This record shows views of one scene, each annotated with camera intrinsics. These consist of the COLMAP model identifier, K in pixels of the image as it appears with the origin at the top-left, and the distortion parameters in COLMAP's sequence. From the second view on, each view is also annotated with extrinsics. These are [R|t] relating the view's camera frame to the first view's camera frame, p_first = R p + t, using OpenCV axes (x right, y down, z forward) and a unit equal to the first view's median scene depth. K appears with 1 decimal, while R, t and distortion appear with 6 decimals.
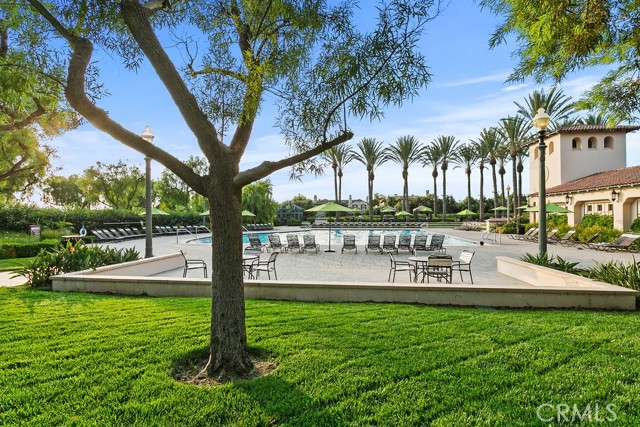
lens RADIAL K [[351.0, 0, 320.0], [0, 351.0, 213.5], [0, 0, 1]] dist [0.001092, 0.000310]
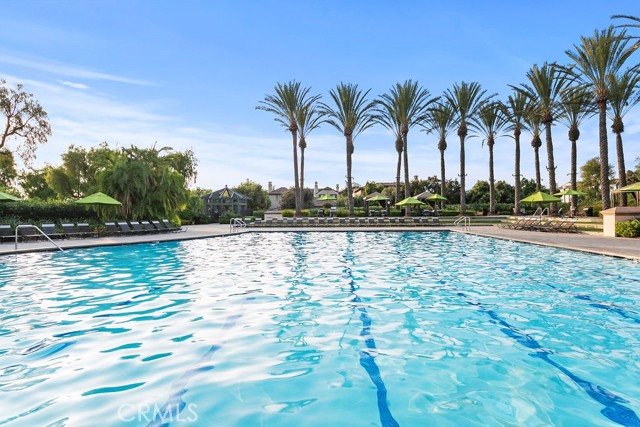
lens RADIAL K [[385.1, 0, 320.0], [0, 385.1, 213.5], [0, 0, 1]] dist [0.000566, 0.000097]
pose [[0.994801, -0.004800, 0.101725, 0.026502], [0.003488, 0.999908, 0.013077, 0.012604], [-0.101779, -0.012654, 0.994727, 0.444786]]
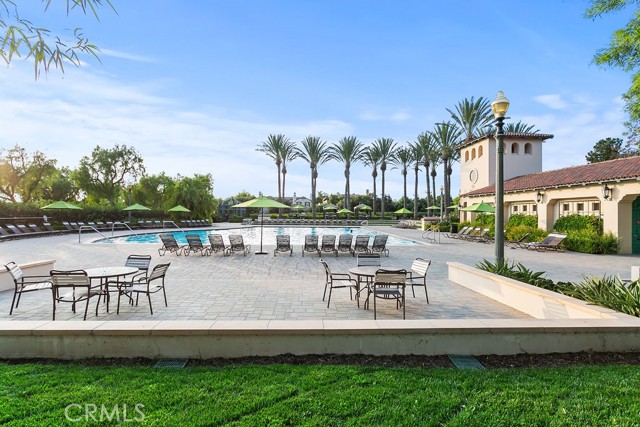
lens RADIAL K [[339.5, 0, 329.9], [0, 339.5, 214.0], [0, 0, 1]] dist [0.000506, 0.000070]
pose [[0.982169, 0.012102, 0.187610, 0.009621], [-0.014021, 0.999862, 0.008906, 0.000026], [-0.187476, -0.011378, 0.982203, 0.038323]]
